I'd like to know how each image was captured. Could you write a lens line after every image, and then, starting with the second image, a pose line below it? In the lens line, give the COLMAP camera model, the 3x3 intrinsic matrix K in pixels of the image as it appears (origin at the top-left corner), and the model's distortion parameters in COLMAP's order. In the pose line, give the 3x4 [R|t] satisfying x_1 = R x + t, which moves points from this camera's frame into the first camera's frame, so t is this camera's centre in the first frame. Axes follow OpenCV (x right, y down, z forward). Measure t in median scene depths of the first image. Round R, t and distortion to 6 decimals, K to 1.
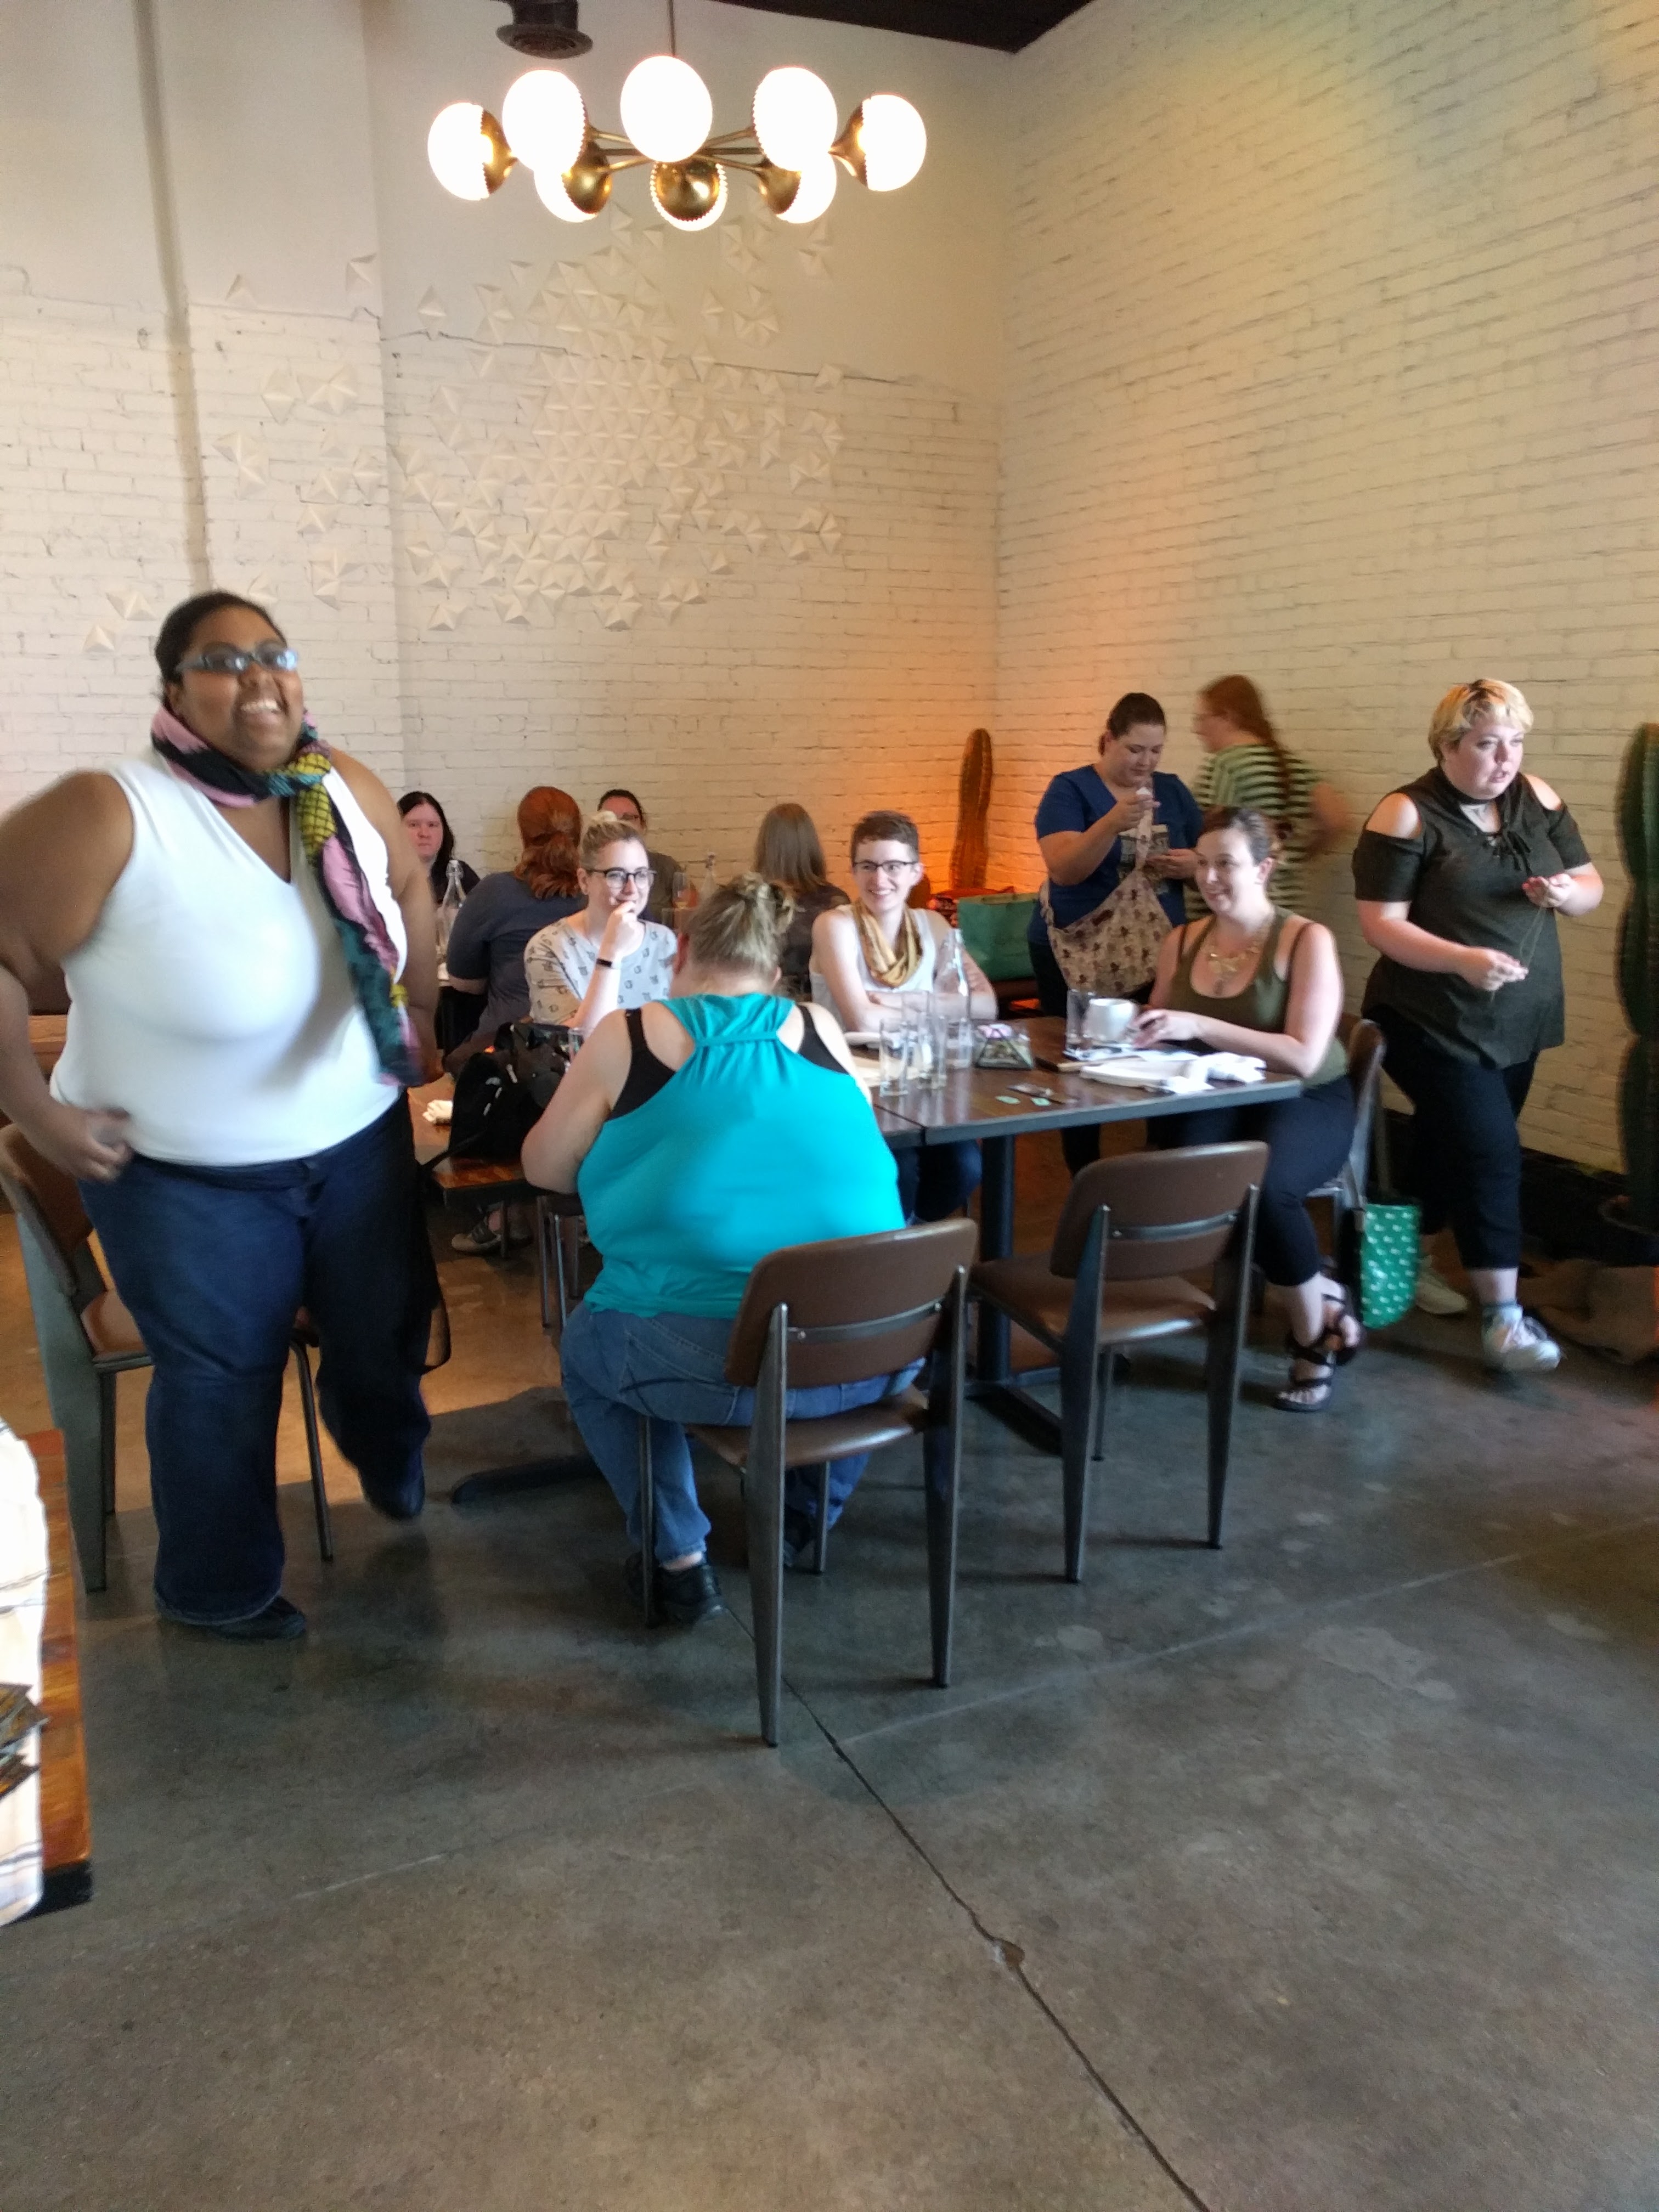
lens RADIAL K [[1709.1, 0, 829.0], [0, 1709.1, 1108.9], [0, 0, 1]] dist [0.013503, 0.022698]
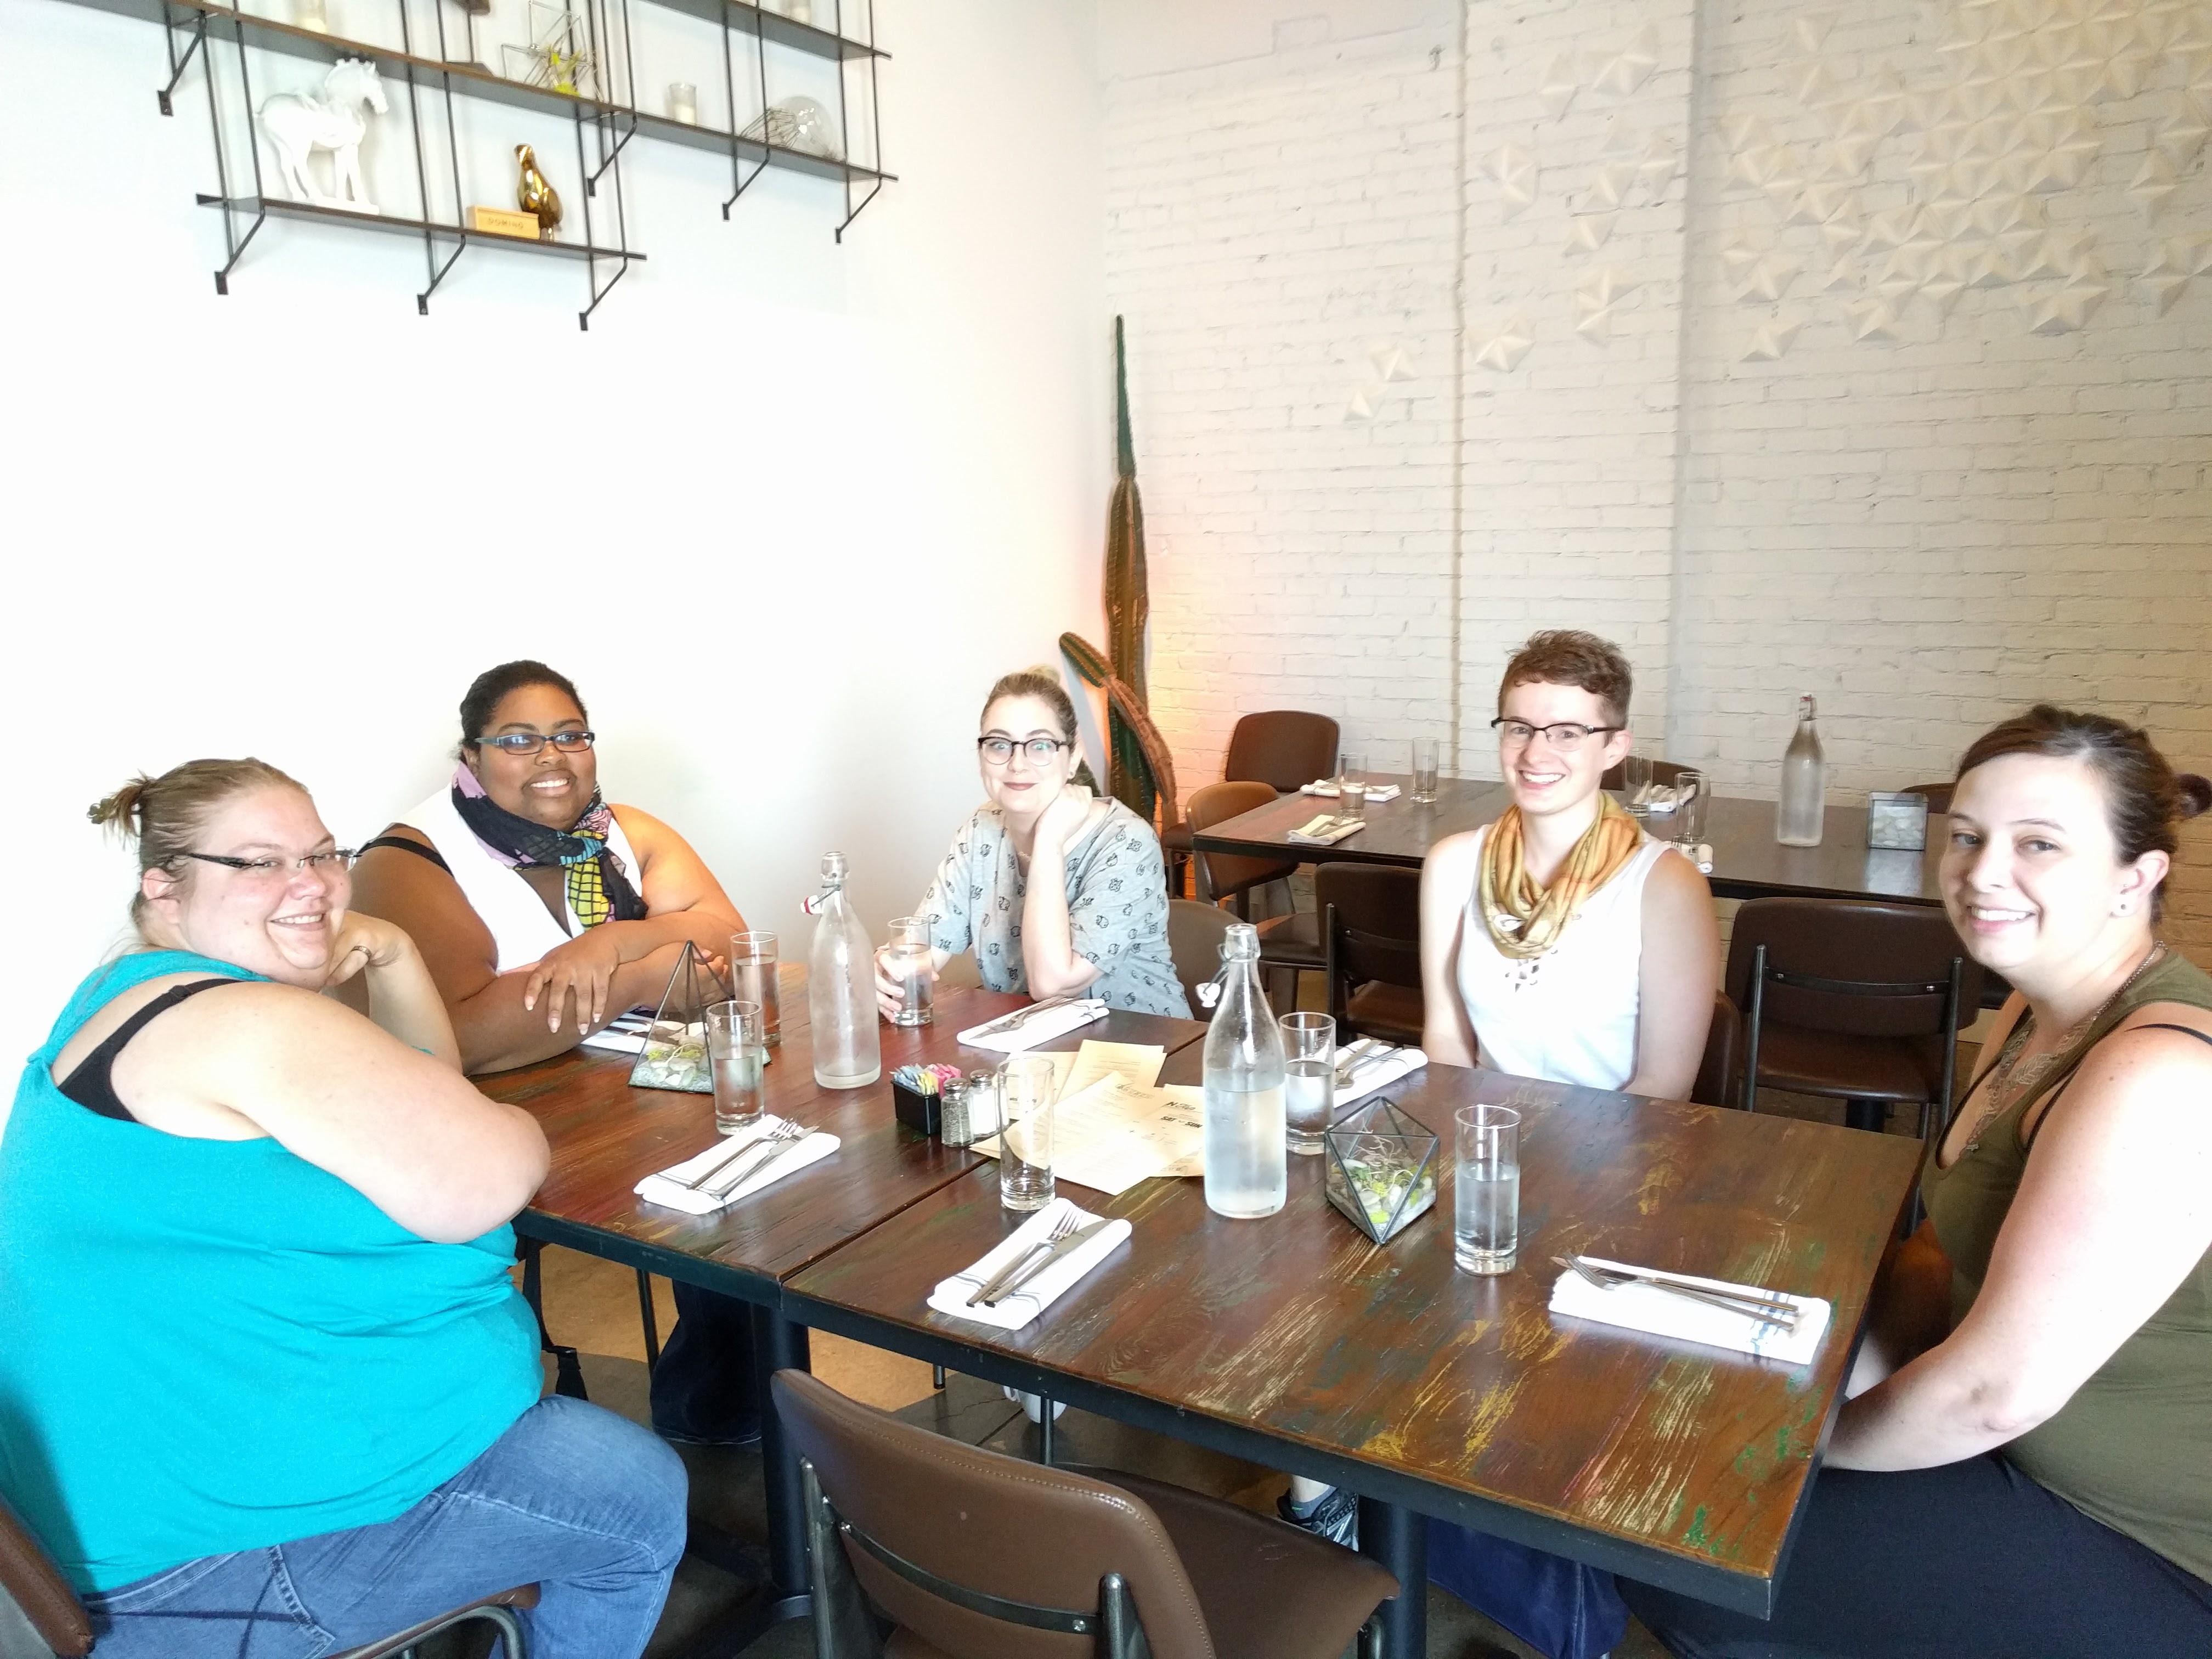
lens RADIAL K [[1709.1, 0, 1106.5], [0, 1709.1, 829.5], [0, 0, 1]] dist [0.013503, 0.022698]
pose [[0.499132, 0.145491, -0.854224, 0.284446], [-0.176915, 0.982149, 0.063905, -0.082309], [0.848273, 0.119228, 0.515962, 0.415286]]
